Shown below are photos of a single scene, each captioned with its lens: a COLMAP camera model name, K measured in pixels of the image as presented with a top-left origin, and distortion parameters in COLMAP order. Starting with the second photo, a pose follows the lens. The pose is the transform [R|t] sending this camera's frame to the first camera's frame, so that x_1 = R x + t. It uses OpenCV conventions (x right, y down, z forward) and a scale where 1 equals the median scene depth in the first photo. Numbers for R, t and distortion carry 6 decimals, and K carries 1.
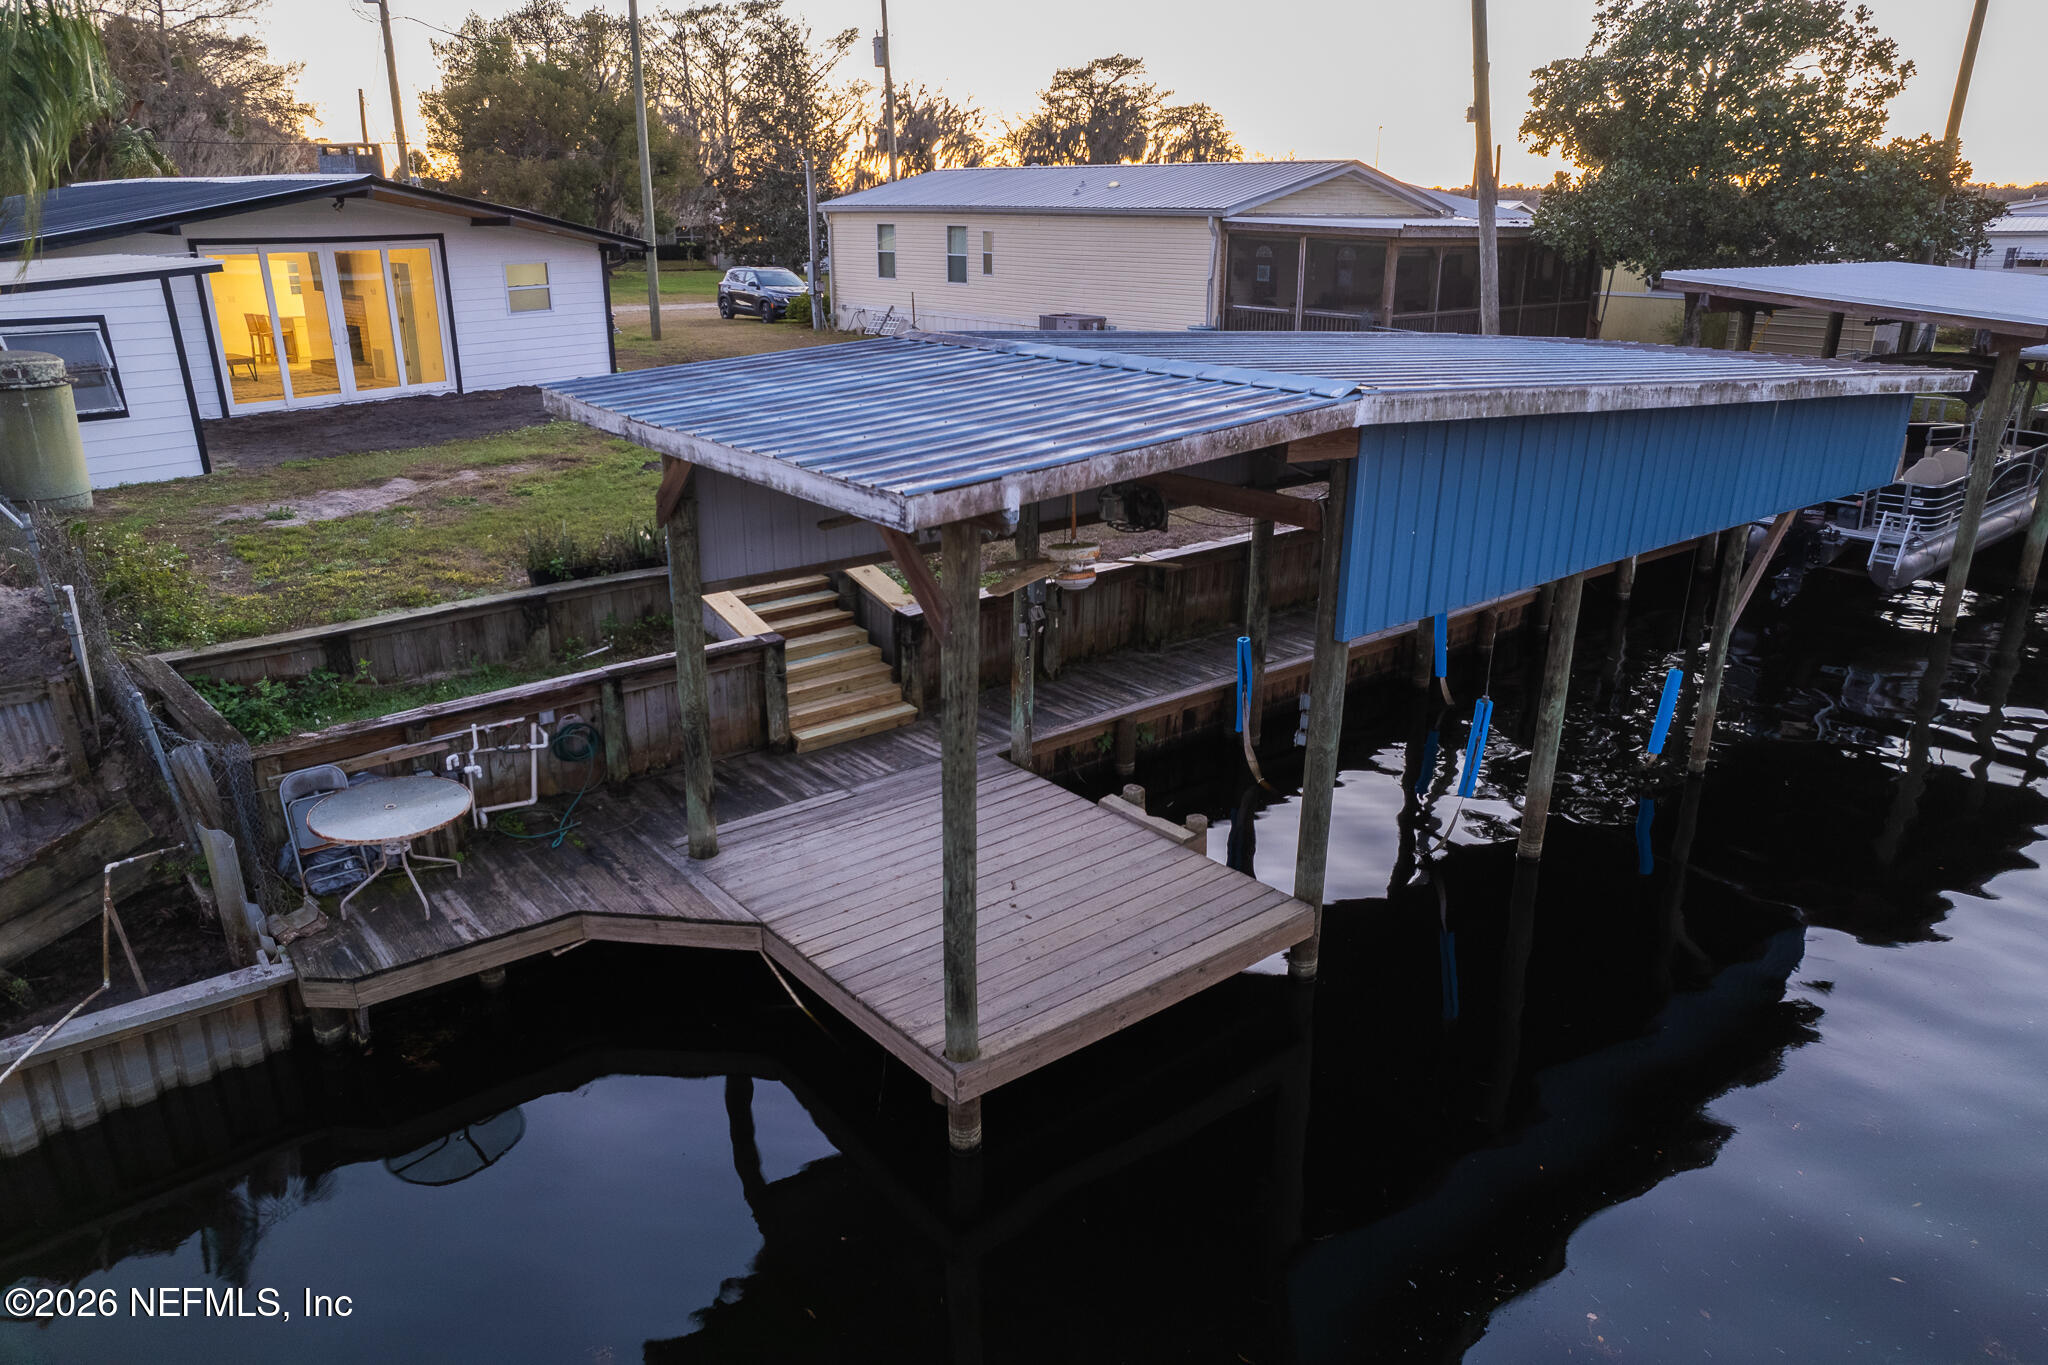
lens RADIAL K [[1354.6, 0, 1054.9], [0, 1354.6, 674.0], [0, 0, 1]] dist [-0.072823, 0.063759]
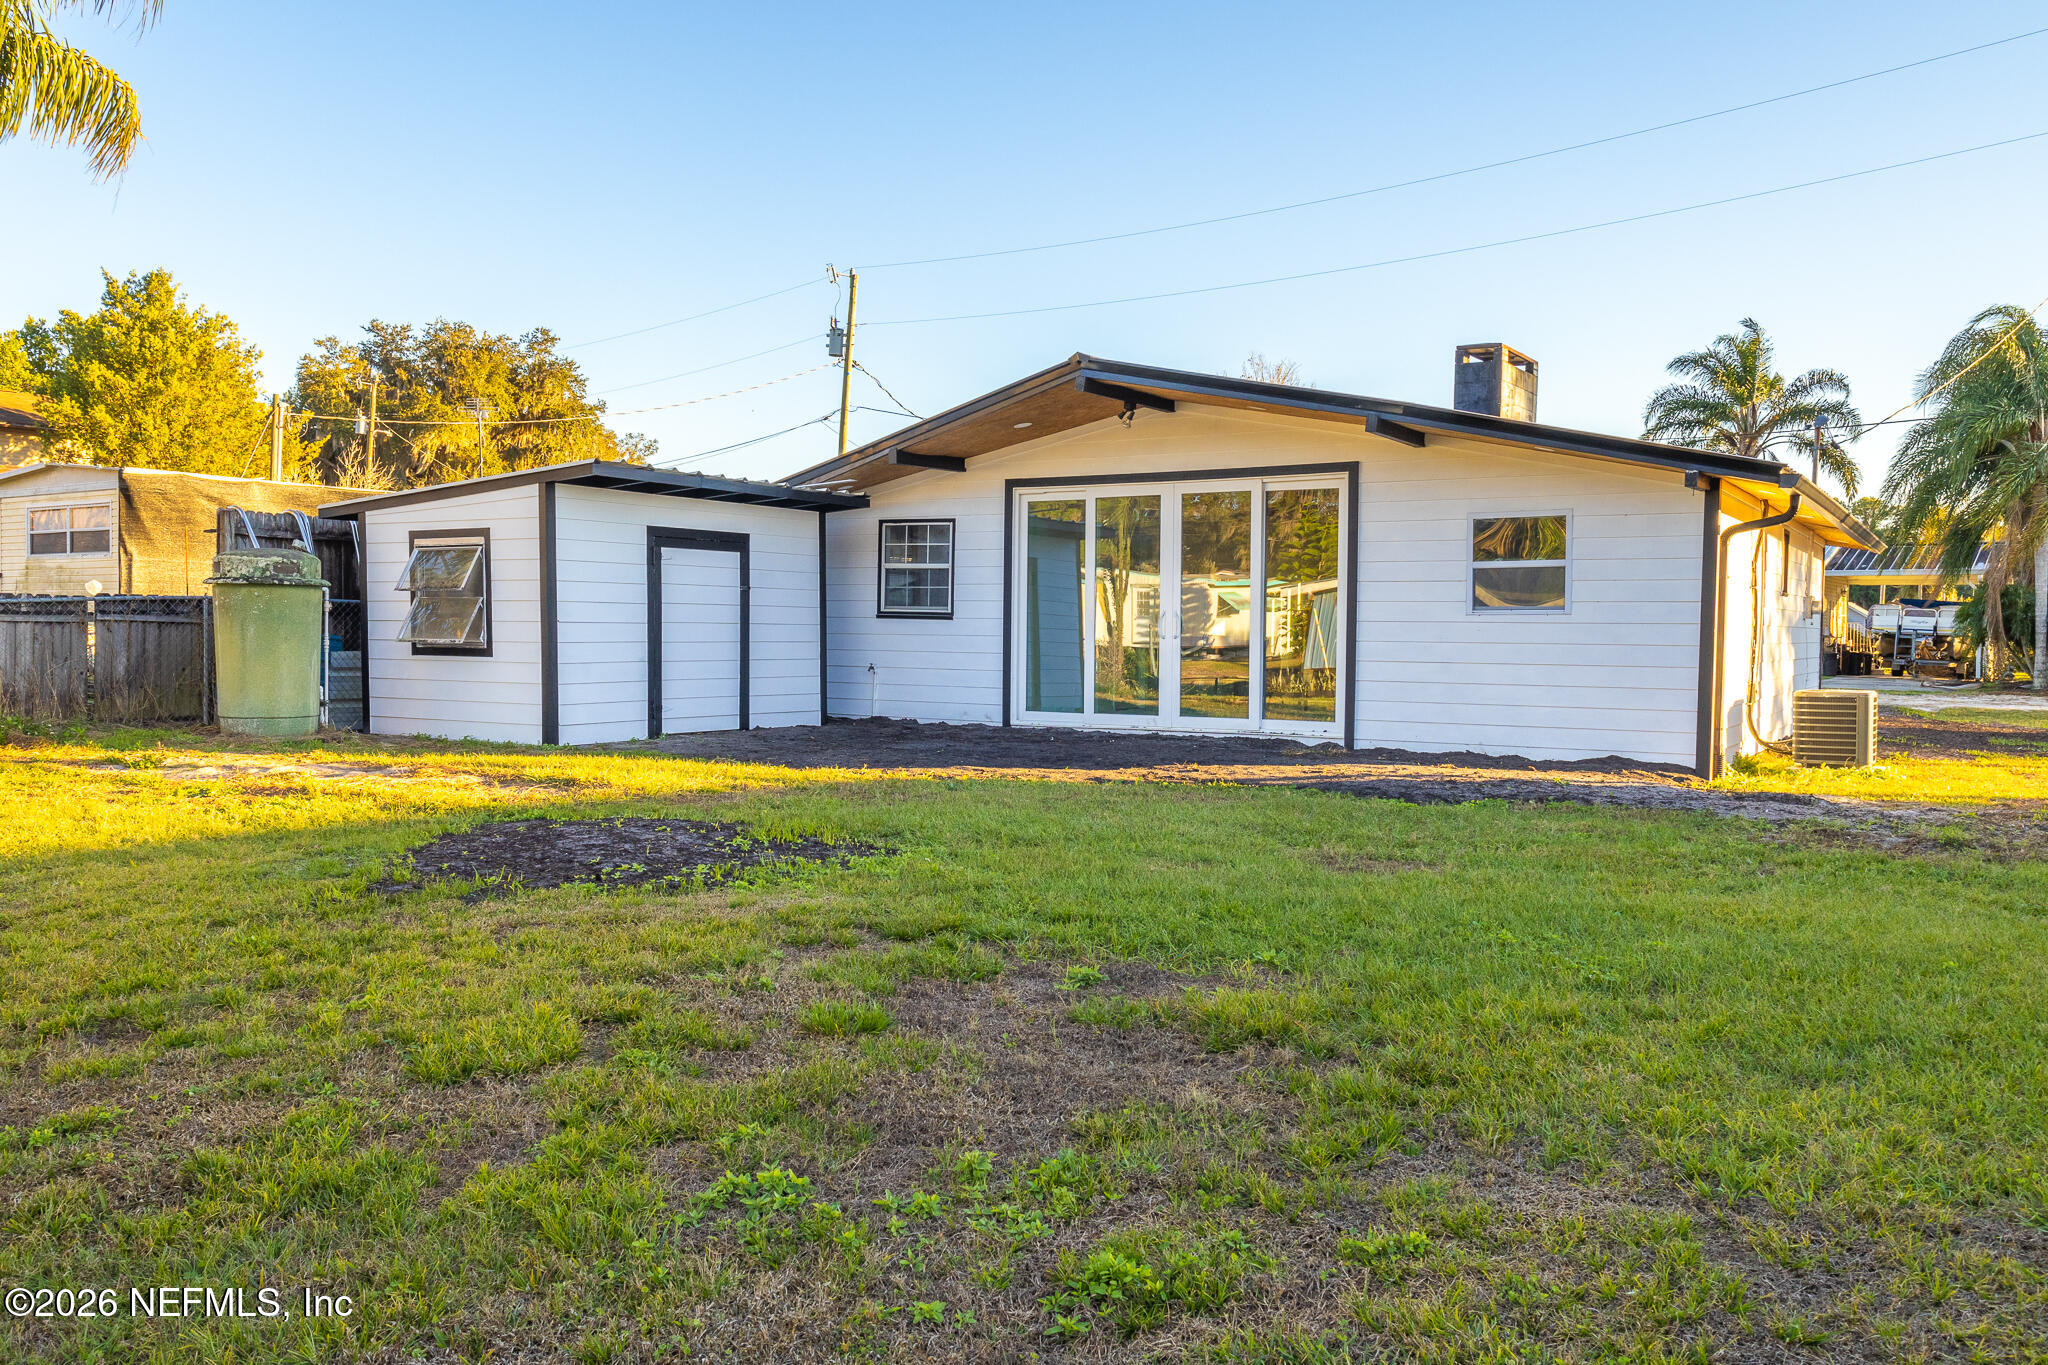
lens RADIAL K [[1703.2, 0, 1021.4], [0, 1703.2, 681.1], [0, 0, 1]] dist [0.025420, 0.003549]
pose [[0.131148, 0.029169, -0.990934, 0.449531], [-0.338272, 0.940894, -0.017073, -0.361461], [0.931865, 0.337444, 0.133264, 1.568363]]
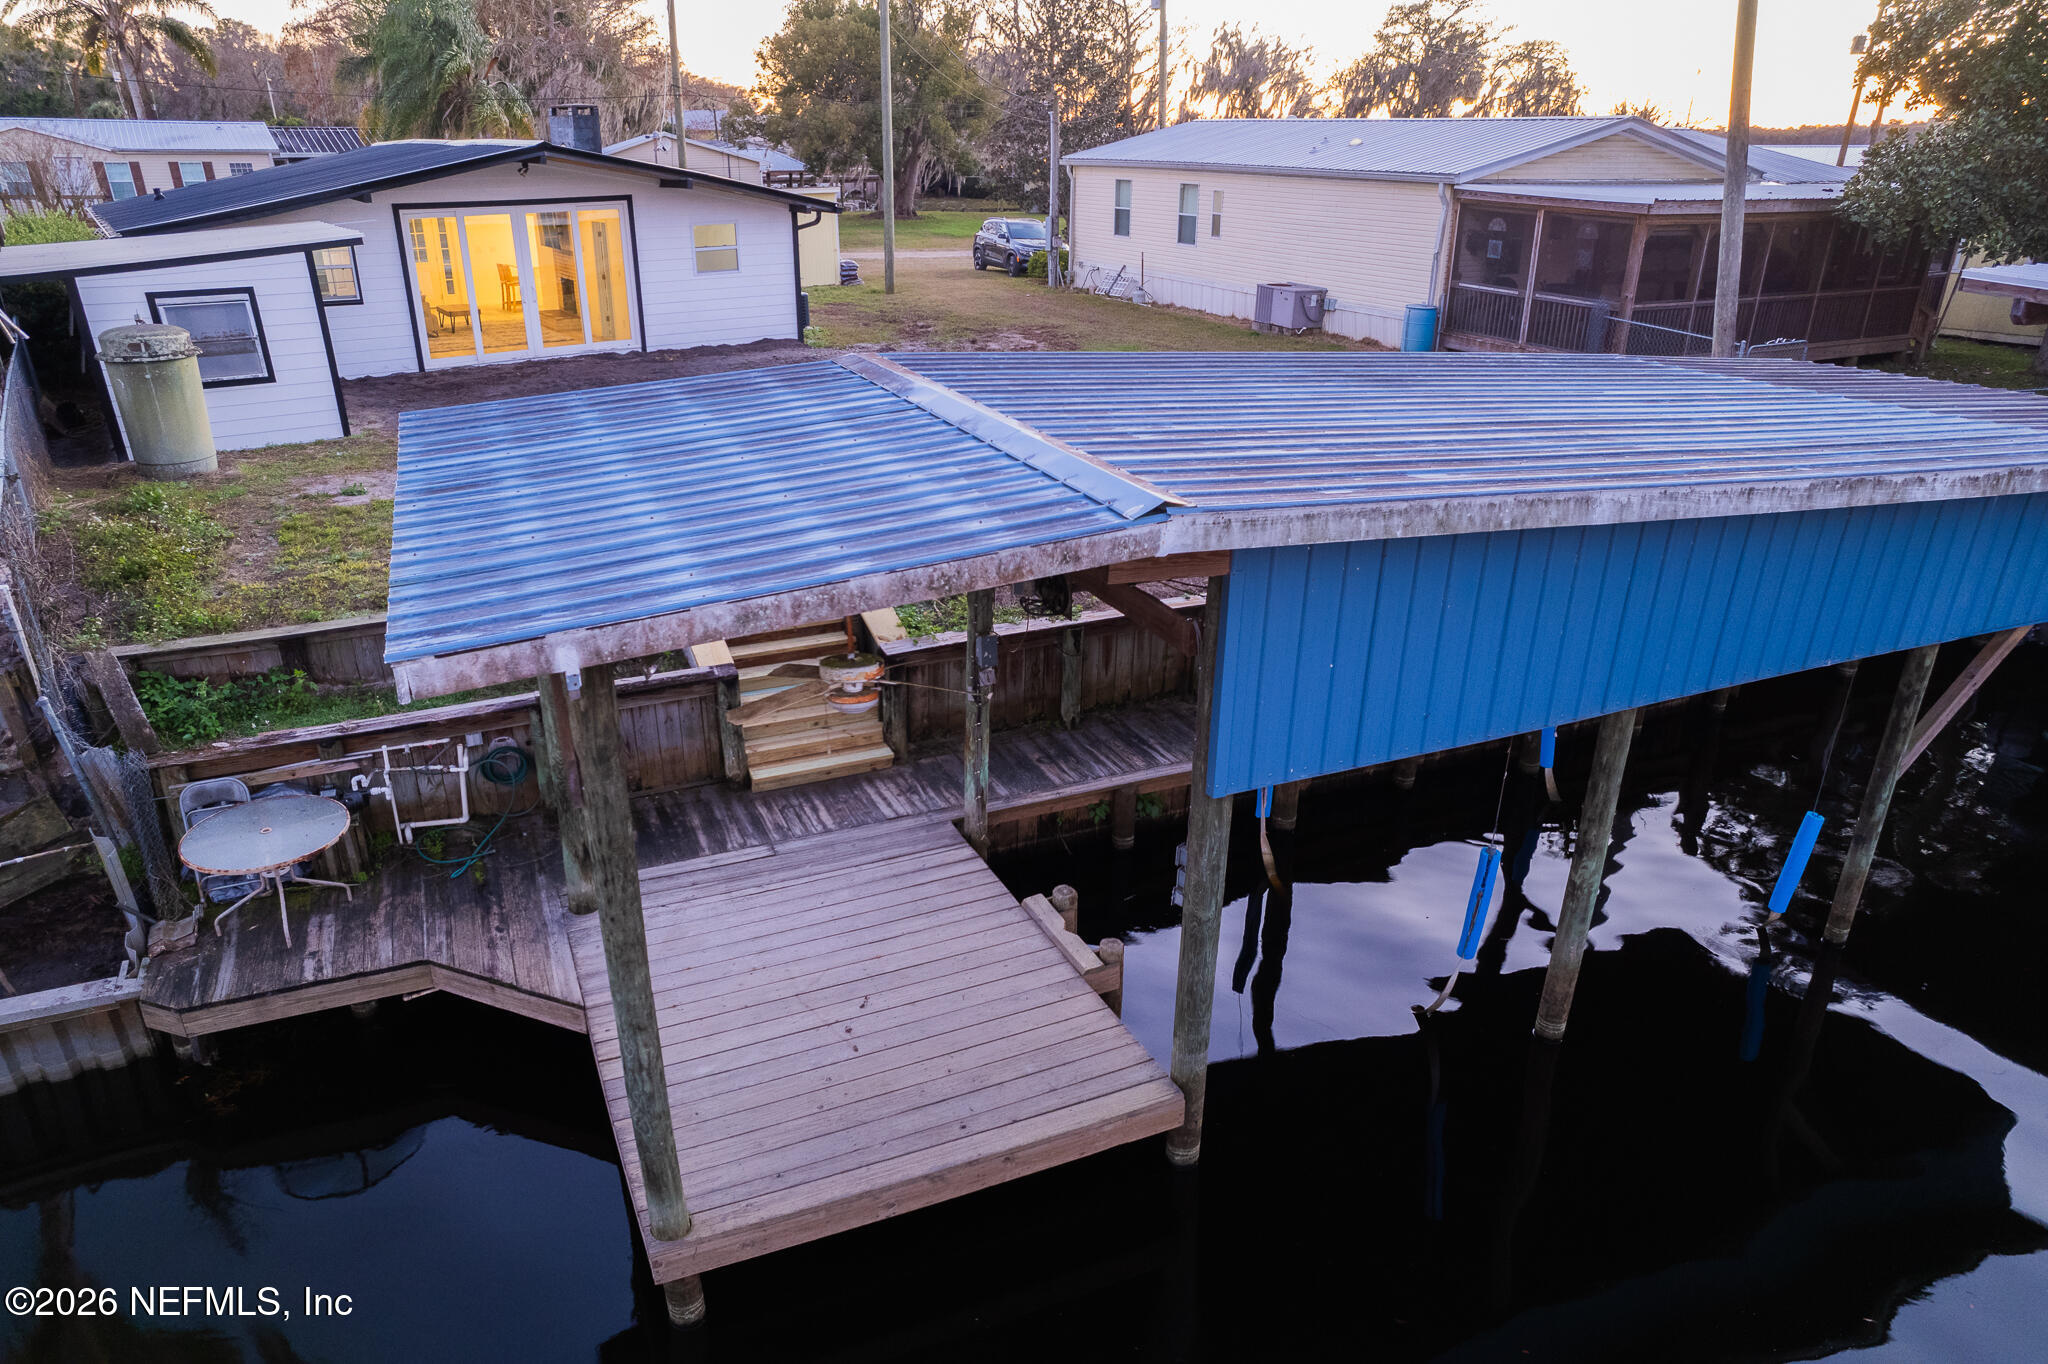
lens RADIAL K [[1310.7, 0, 1020.8], [0, 1310.7, 693.6], [0, 0, 1]] dist [-0.079089, 0.072077]
pose [[0.962837, 0.105776, -0.248507, 0.227246], [-0.088681, 0.992919, 0.079038, -0.106559], [0.255108, -0.054063, 0.965400, 0.183832]]
